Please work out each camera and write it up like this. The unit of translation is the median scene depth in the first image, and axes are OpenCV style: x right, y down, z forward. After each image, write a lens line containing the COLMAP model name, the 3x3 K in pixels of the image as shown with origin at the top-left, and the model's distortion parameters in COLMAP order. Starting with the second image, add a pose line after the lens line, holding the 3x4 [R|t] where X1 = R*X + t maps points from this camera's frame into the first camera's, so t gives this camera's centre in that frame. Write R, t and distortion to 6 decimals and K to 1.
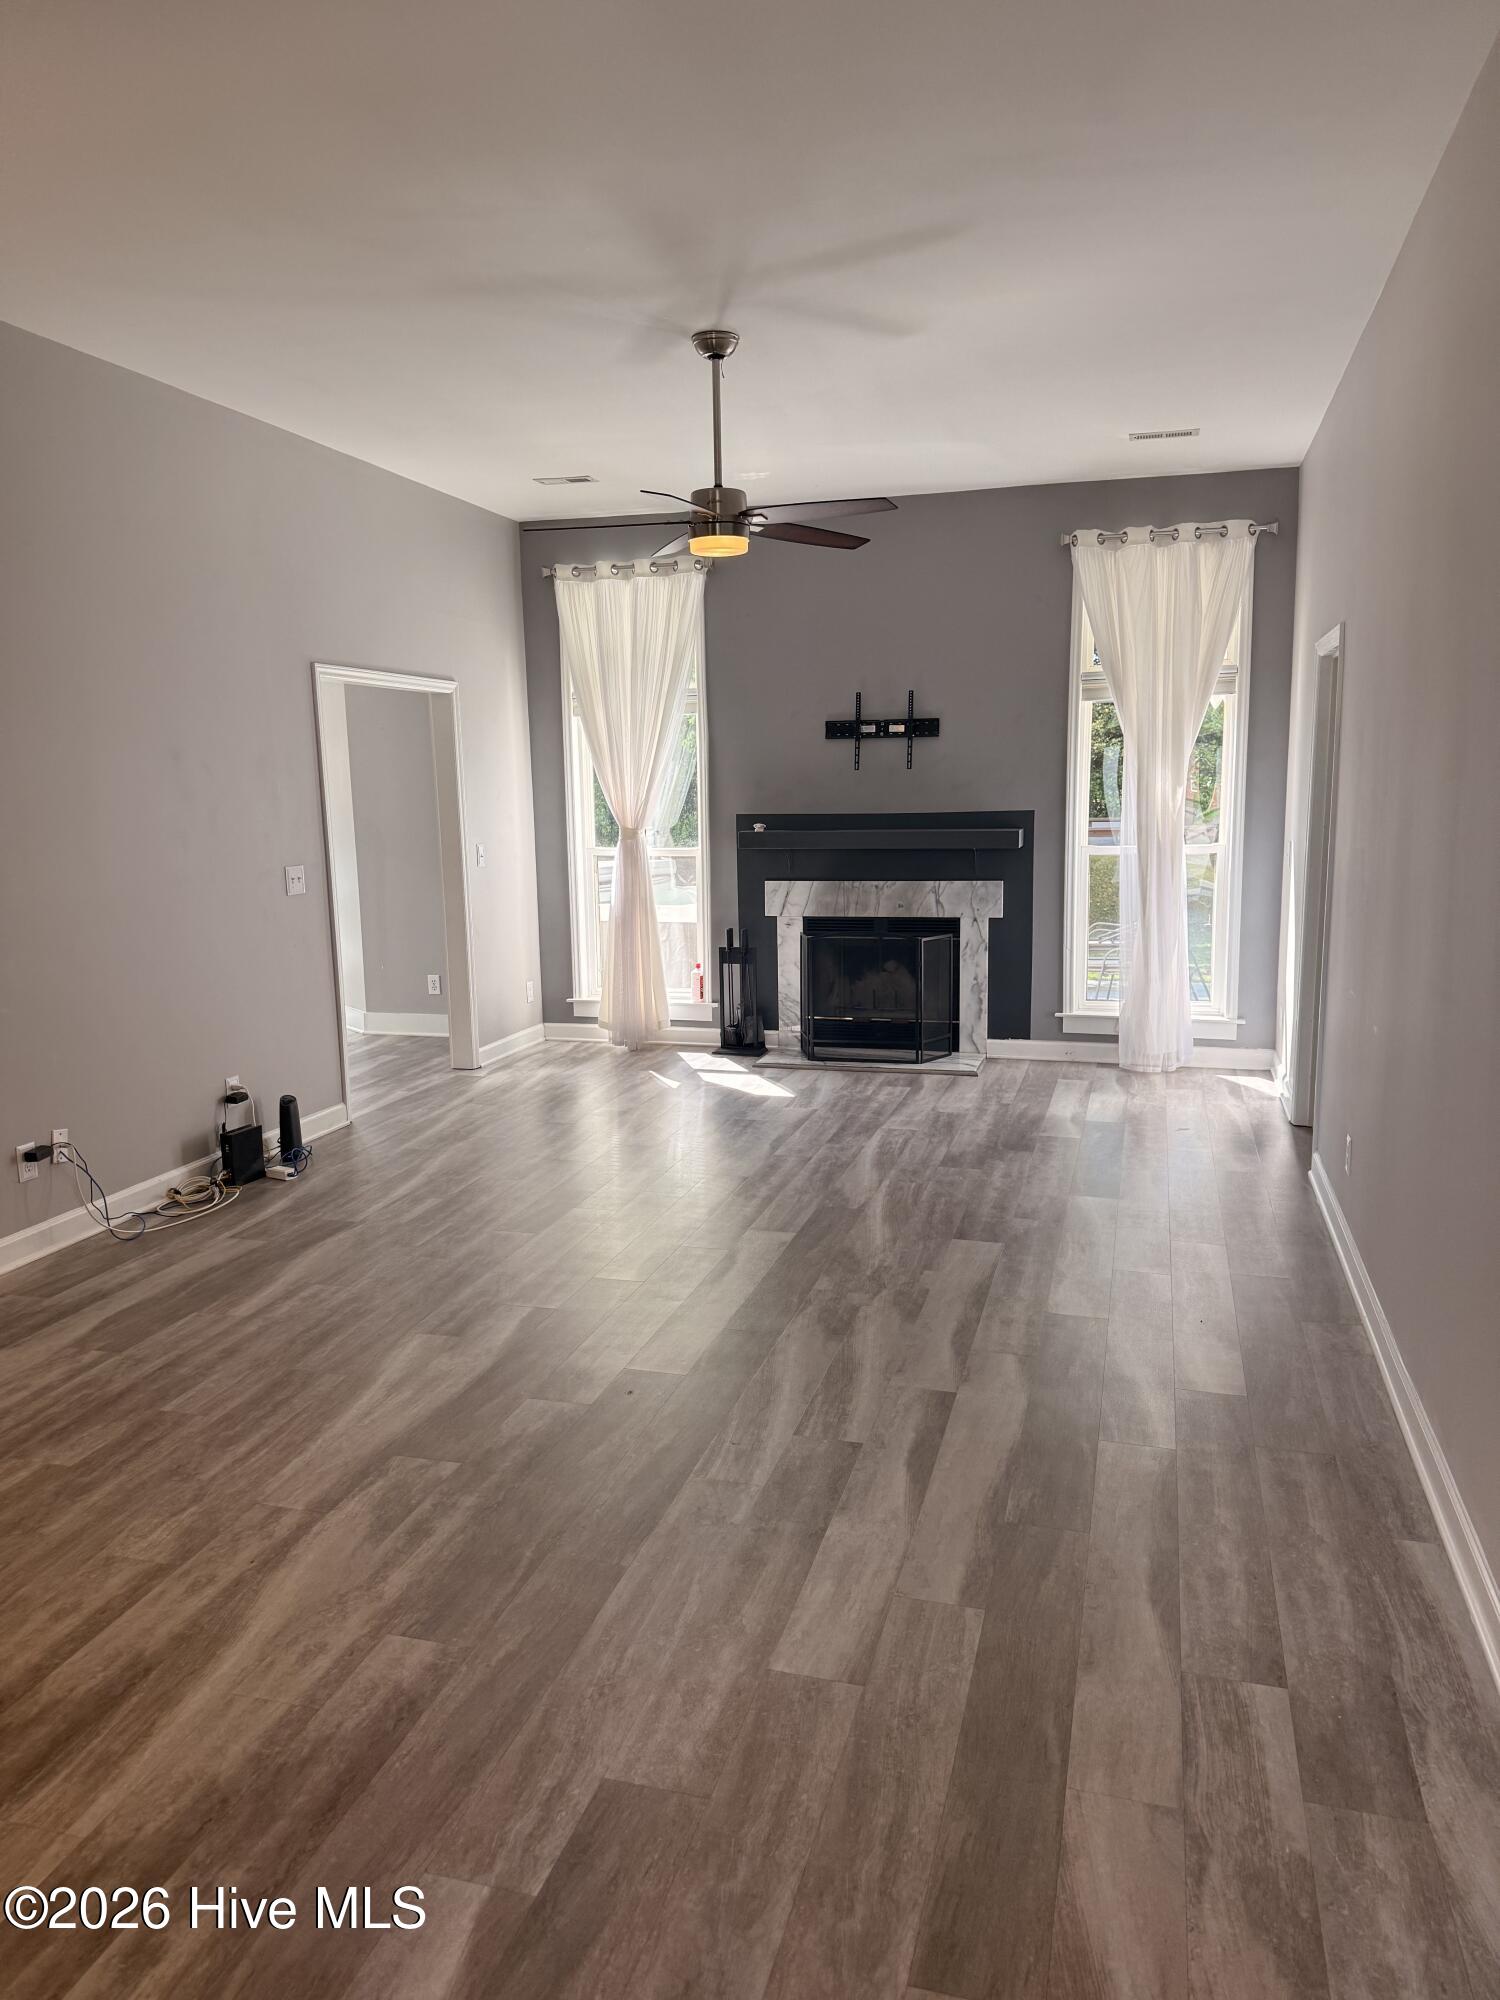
lens RADIAL K [[1414.9, 0, 745.2], [0, 1414.9, 999.3], [0, 0, 1]] dist [0.039562, -0.041308]
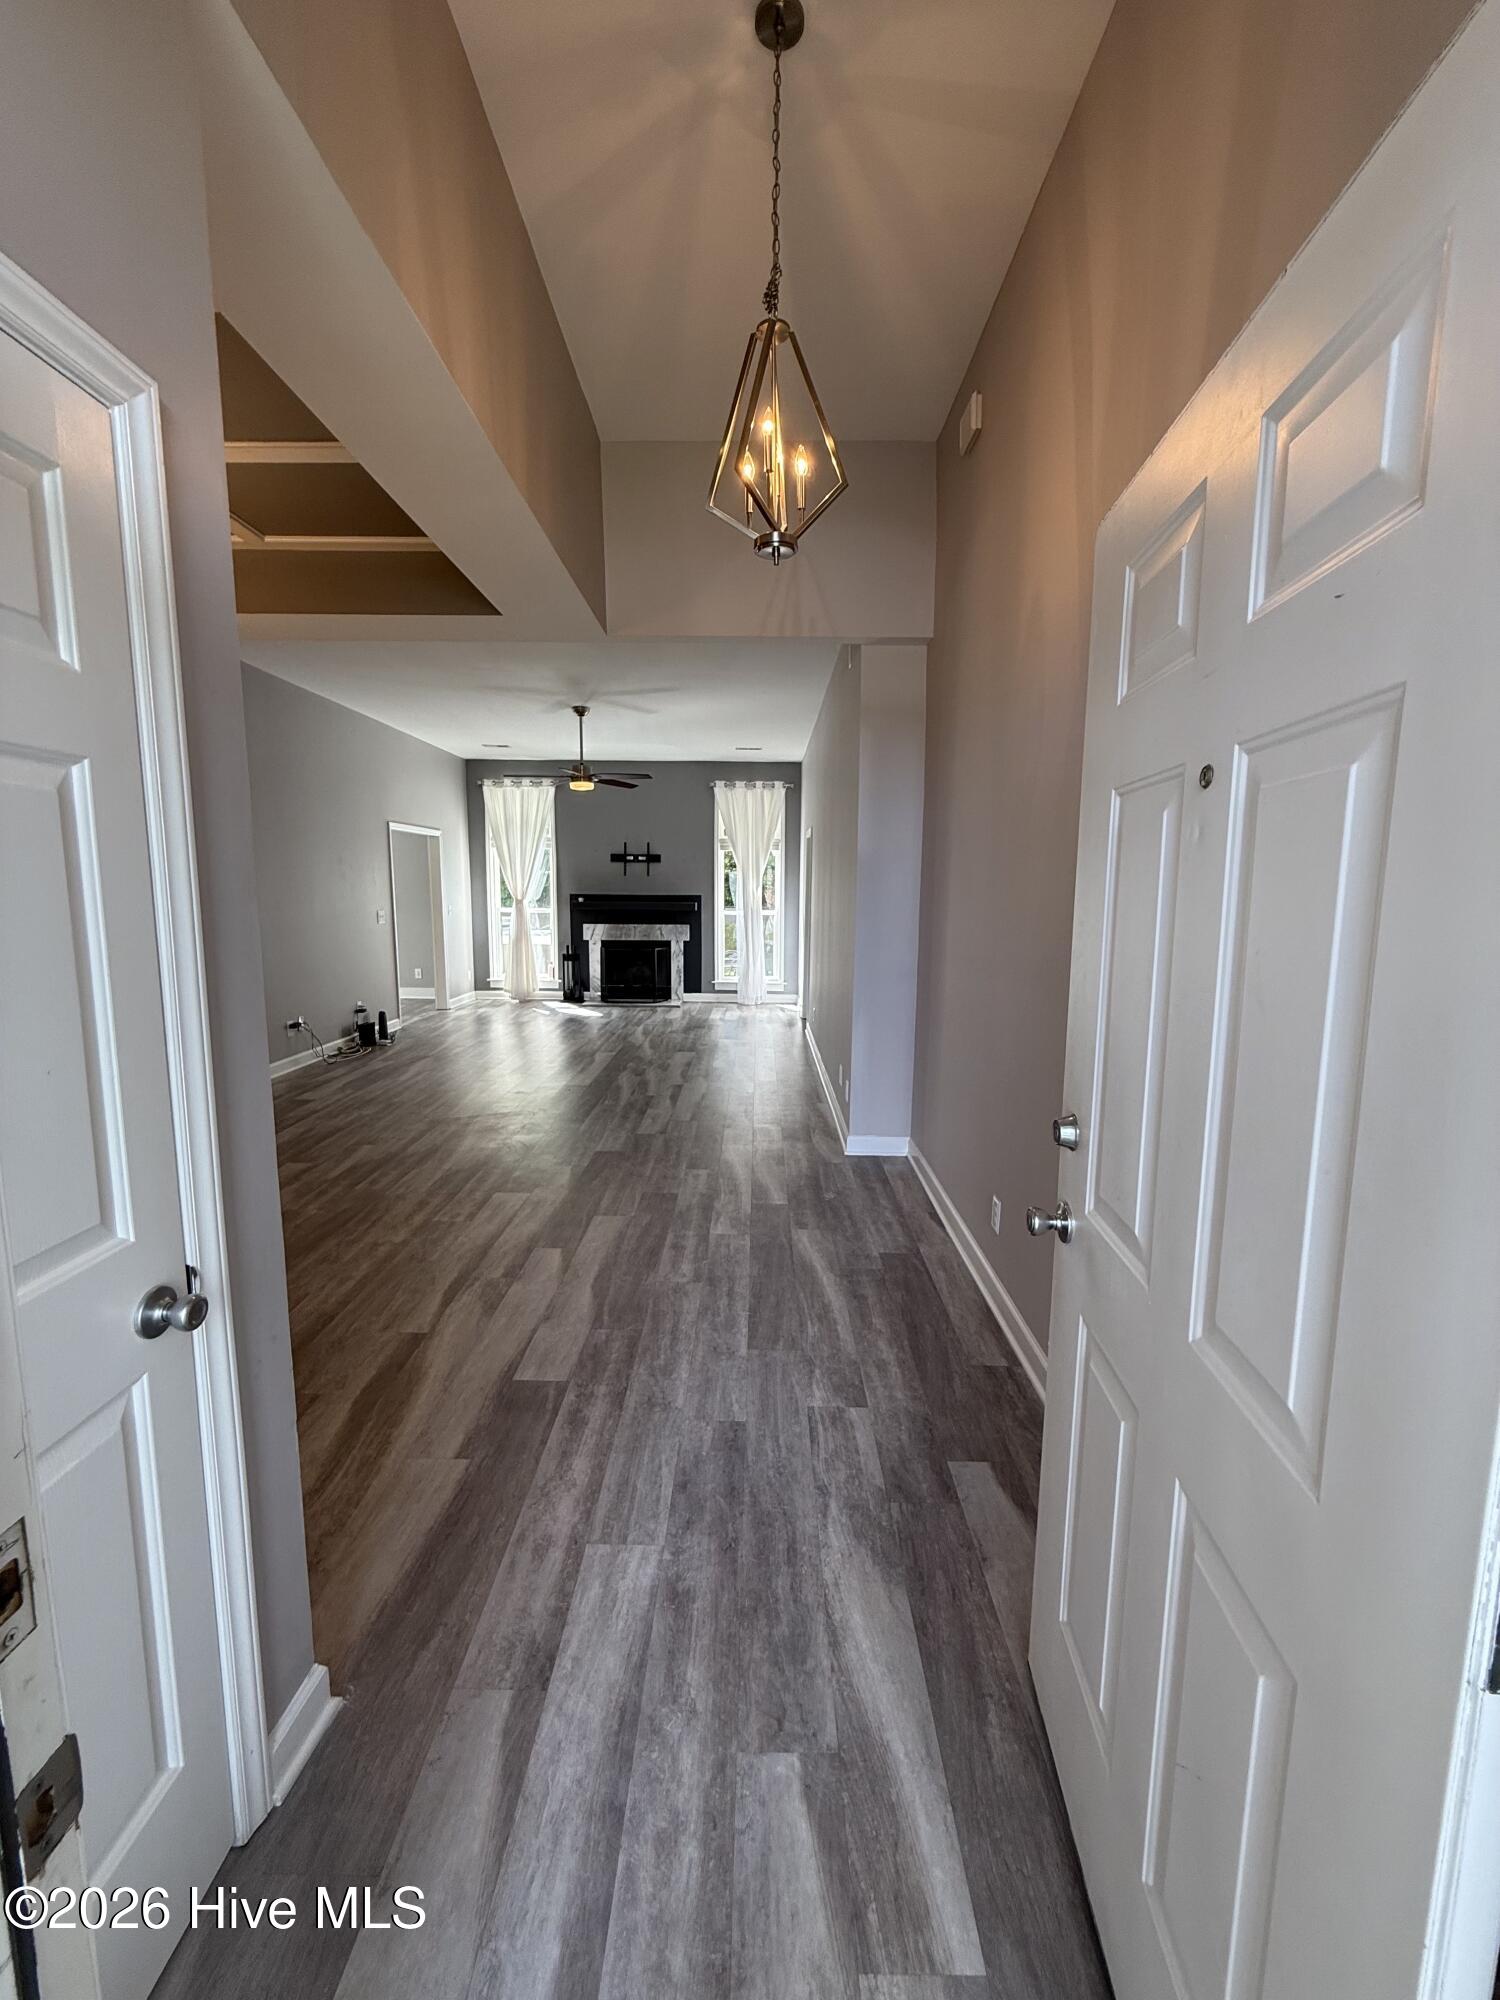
lens RADIAL K [[797.5, 0, 769.8], [0, 797.5, 999.9], [0, 0, 1]] dist [-0.000647, 0.000173]
pose [[0.956946, -0.015597, 0.289847, -0.088619], [0.019881, 0.999732, -0.011844, 0.070261], [-0.289585, 0.017096, 0.957000, -0.360783]]
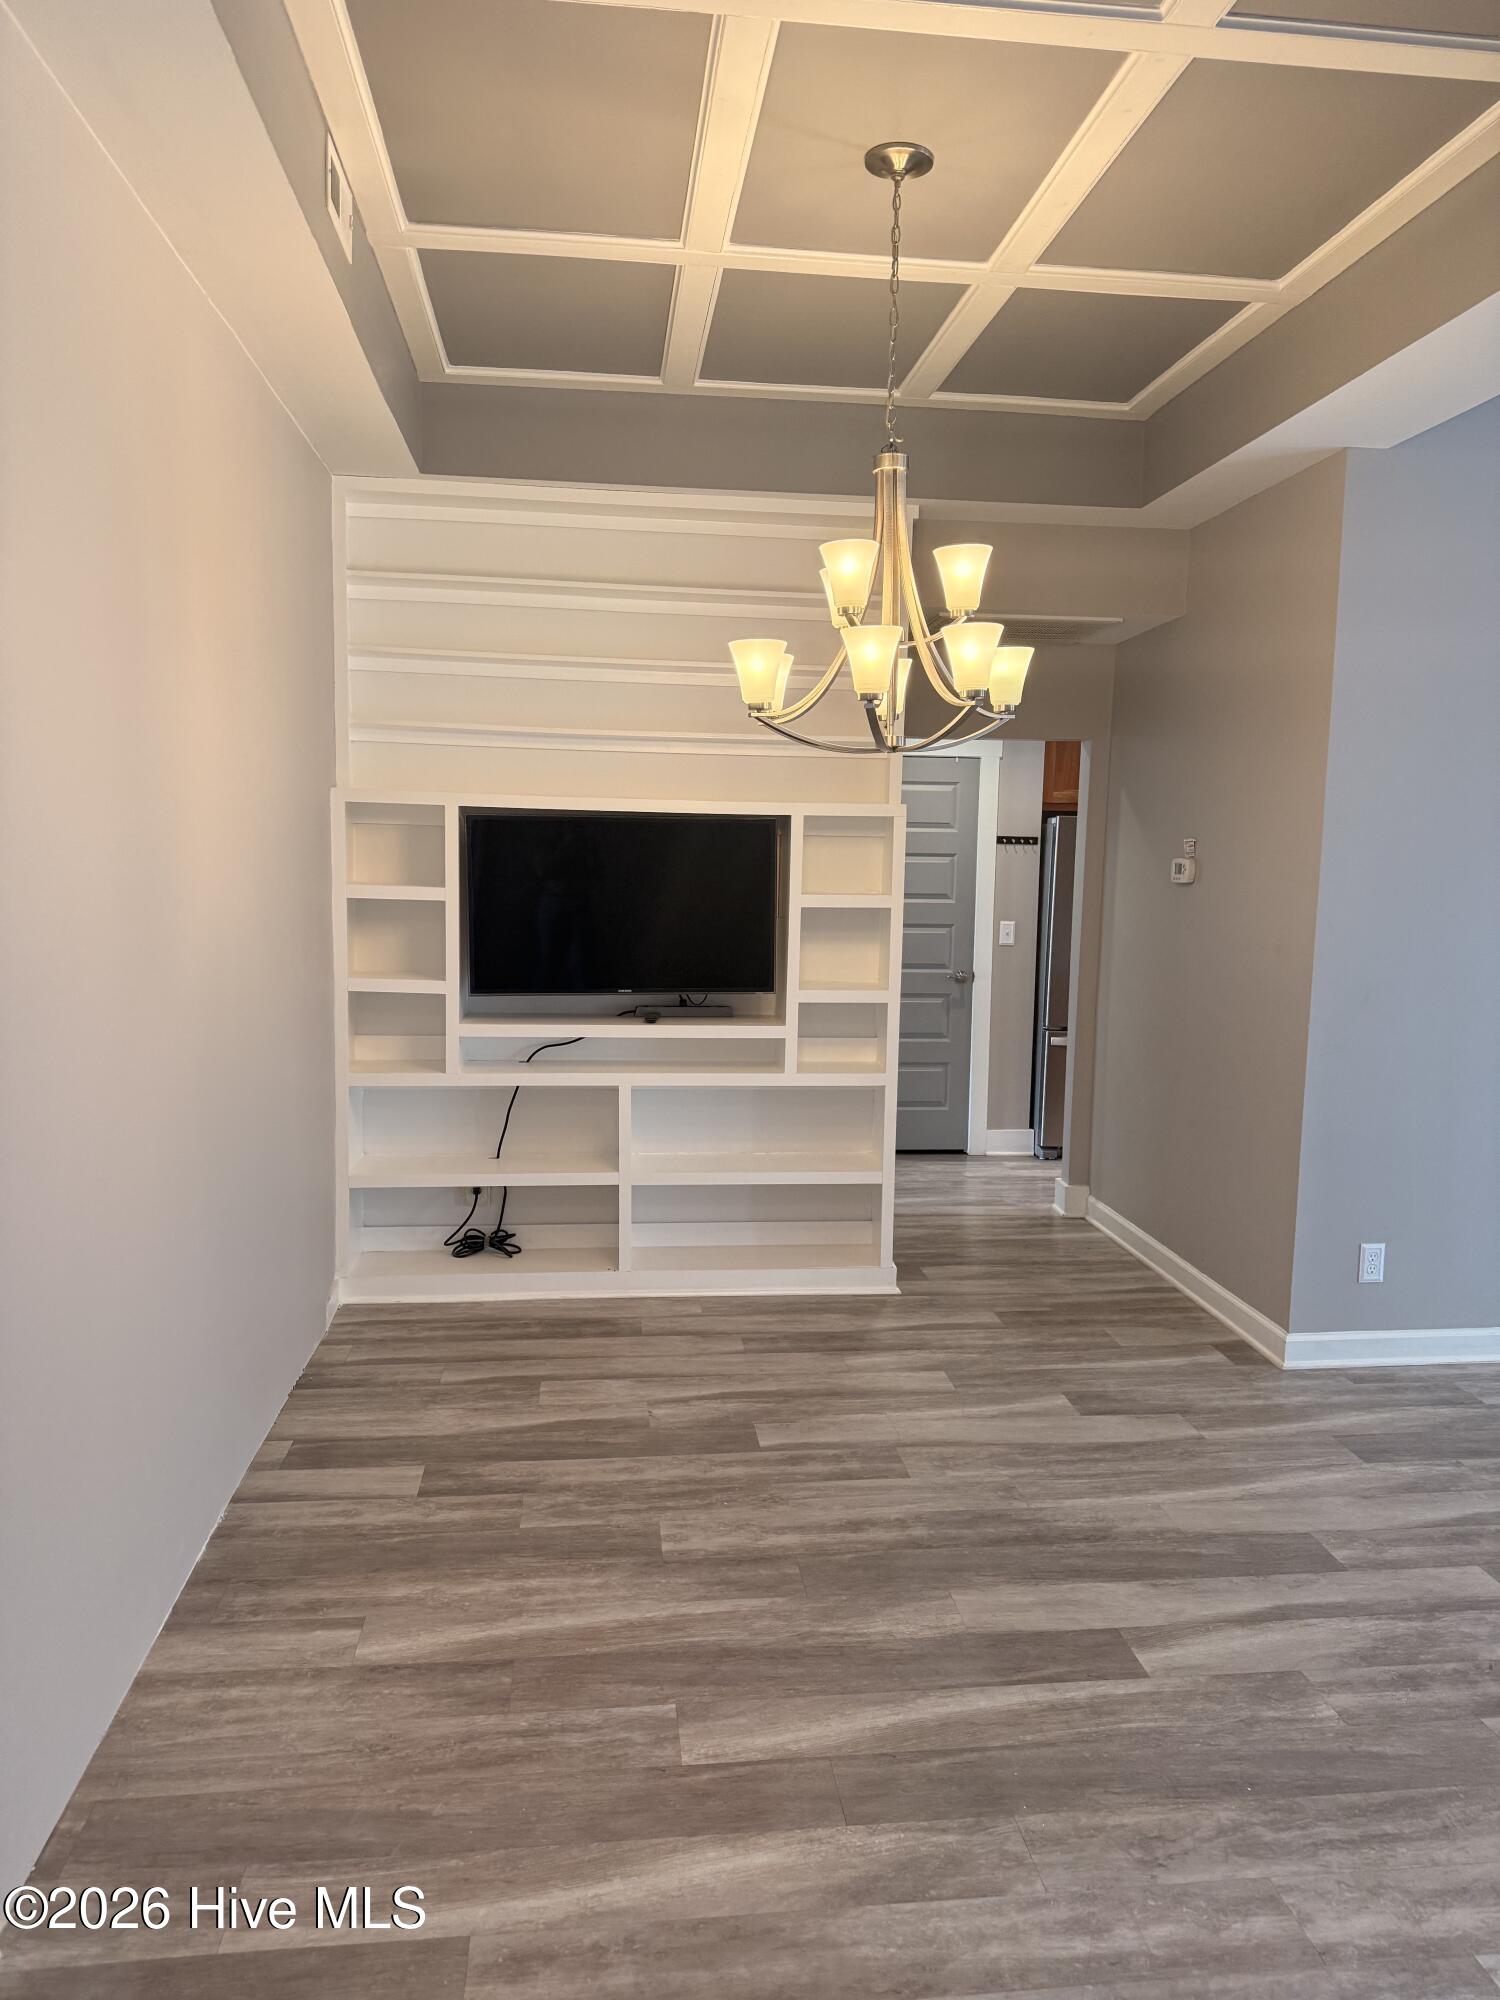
lens RADIAL K [[1414.9, 0, 759.2], [0, 1414.9, 1008.7], [0, 0, 1]] dist [0.039562, -0.041308]
pose [[0.390217, 0.130829, -0.911381, 0.046205], [-0.166005, 0.983629, 0.070124, 0.006631], [0.905634, 0.123930, 0.405547, -0.070091]]
